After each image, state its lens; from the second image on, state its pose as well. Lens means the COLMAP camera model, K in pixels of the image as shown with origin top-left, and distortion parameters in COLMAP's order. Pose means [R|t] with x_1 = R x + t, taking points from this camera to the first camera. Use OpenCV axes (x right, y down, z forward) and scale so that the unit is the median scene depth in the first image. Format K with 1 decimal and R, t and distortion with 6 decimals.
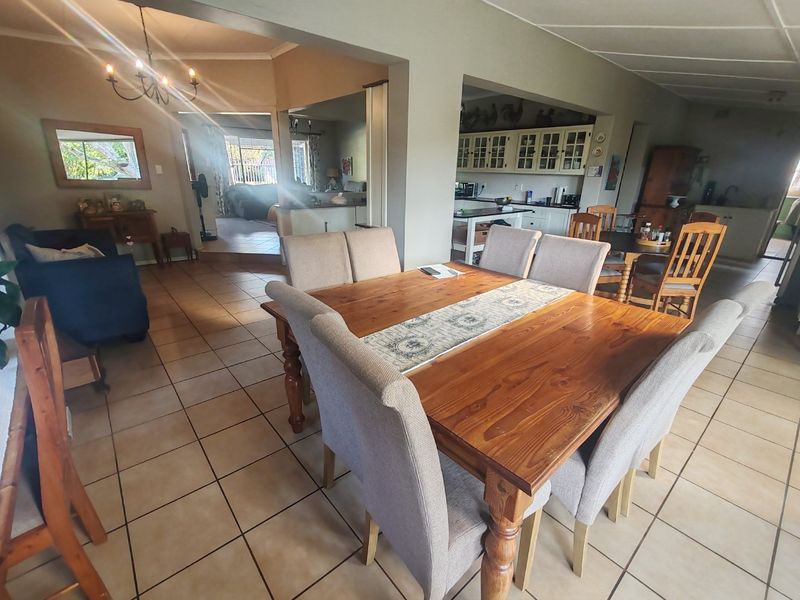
lens RADIAL K [[358.6, 0, 400.0], [0, 358.6, 300.0], [0, 0, 1]] dist [0.001630, 0.000378]
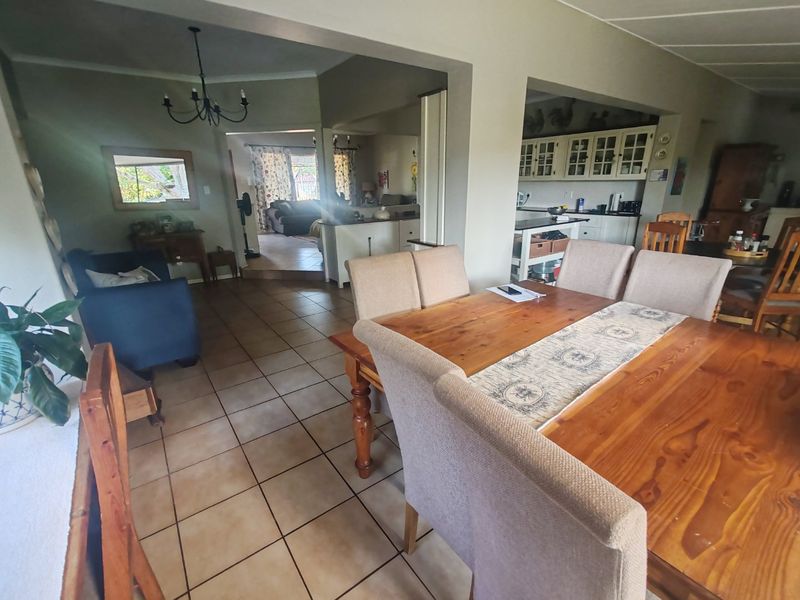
lens RADIAL K [[358.6, 0, 400.0], [0, 358.6, 300.0], [0, 0, 1]] dist [0.001630, 0.000378]
pose [[0.996687, -0.010424, -0.080661, -0.054367], [0.008058, 0.999529, -0.029604, -0.020460], [0.080931, 0.028856, 0.996302, 0.046829]]
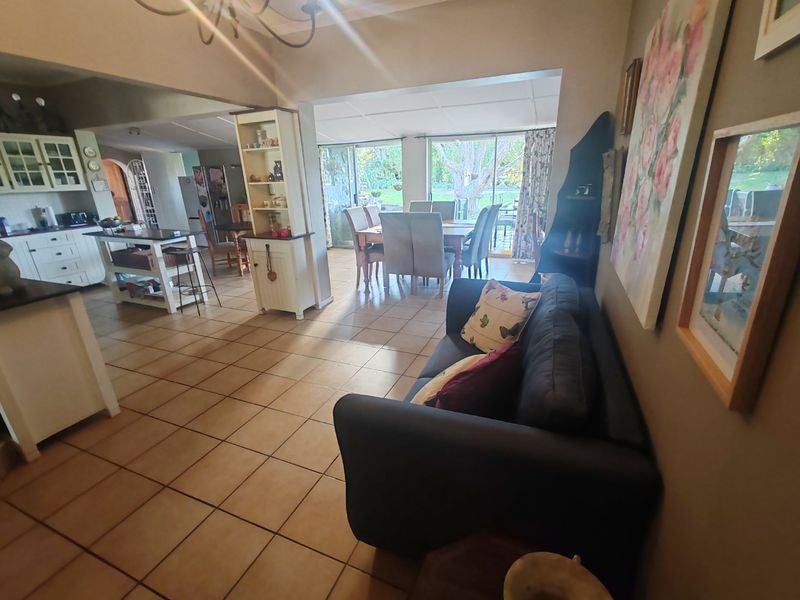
lens RADIAL K [[358.6, 0, 400.0], [0, 358.6, 300.0], [0, 0, 1]] dist [0.001630, 0.000378]
pose [[-0.449211, -0.296146, 0.842916, -0.900815], [0.323503, 0.825527, 0.462440, -0.337908], [-0.832799, 0.480419, -0.275032, 0.858033]]
